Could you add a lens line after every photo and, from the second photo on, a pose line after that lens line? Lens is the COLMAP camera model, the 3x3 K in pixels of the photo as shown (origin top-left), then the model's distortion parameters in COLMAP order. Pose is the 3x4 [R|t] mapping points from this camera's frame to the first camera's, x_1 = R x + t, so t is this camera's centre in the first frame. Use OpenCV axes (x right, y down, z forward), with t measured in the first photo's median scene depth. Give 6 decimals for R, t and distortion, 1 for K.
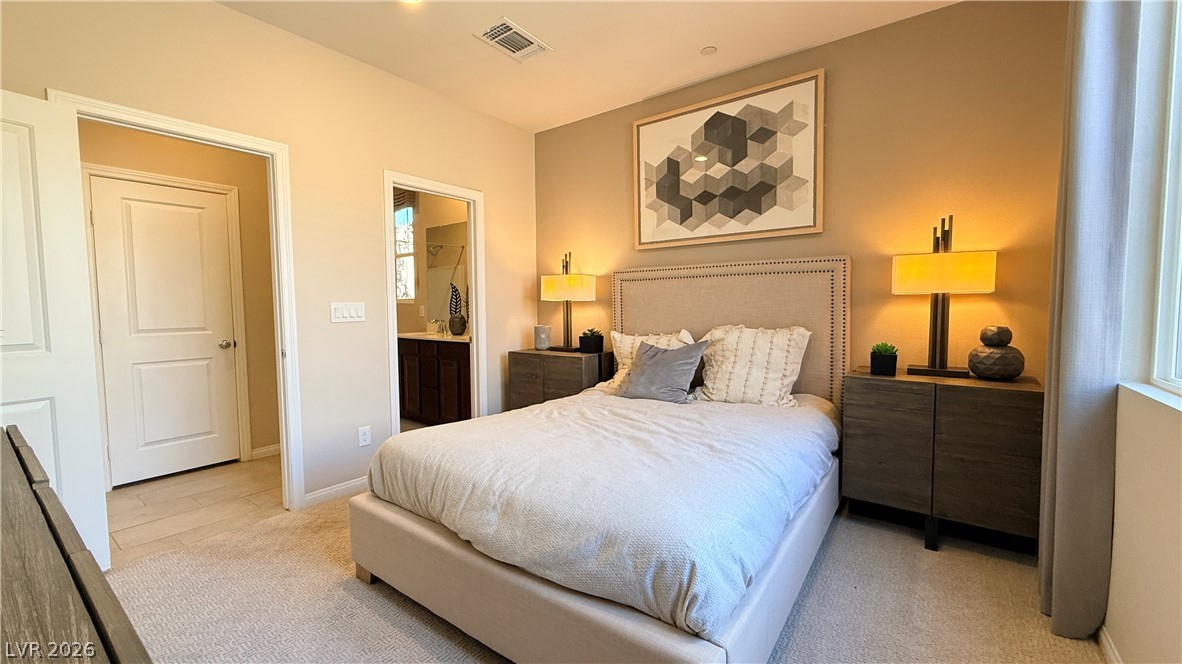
lens RADIAL K [[473.5, 0, 591.4], [0, 473.5, 329.0], [0, 0, 1]] dist [0.002030, -0.000298]
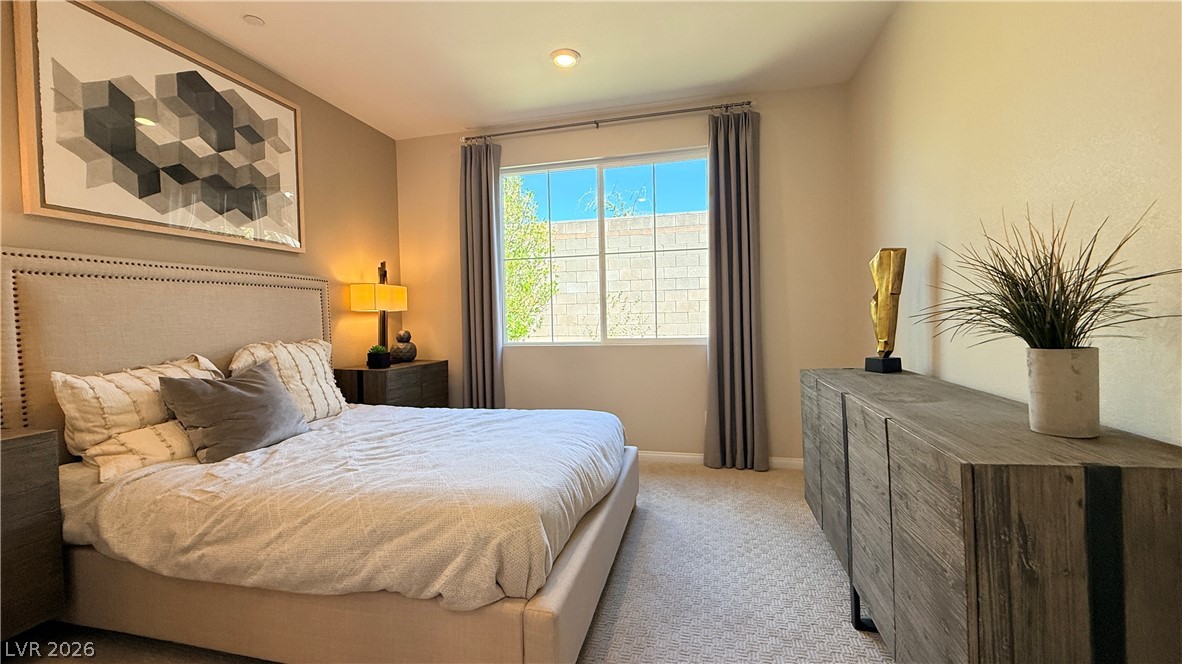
lens RADIAL K [[473.5, 0, 590.6], [0, 473.5, 334.0], [0, 0, 1]] dist [0.002030, -0.000298]
pose [[-0.388052, -0.024214, 0.921320, -0.714616], [0.061714, 0.996728, 0.052189, -0.029826], [-0.919569, 0.077110, -0.385288, 0.740969]]
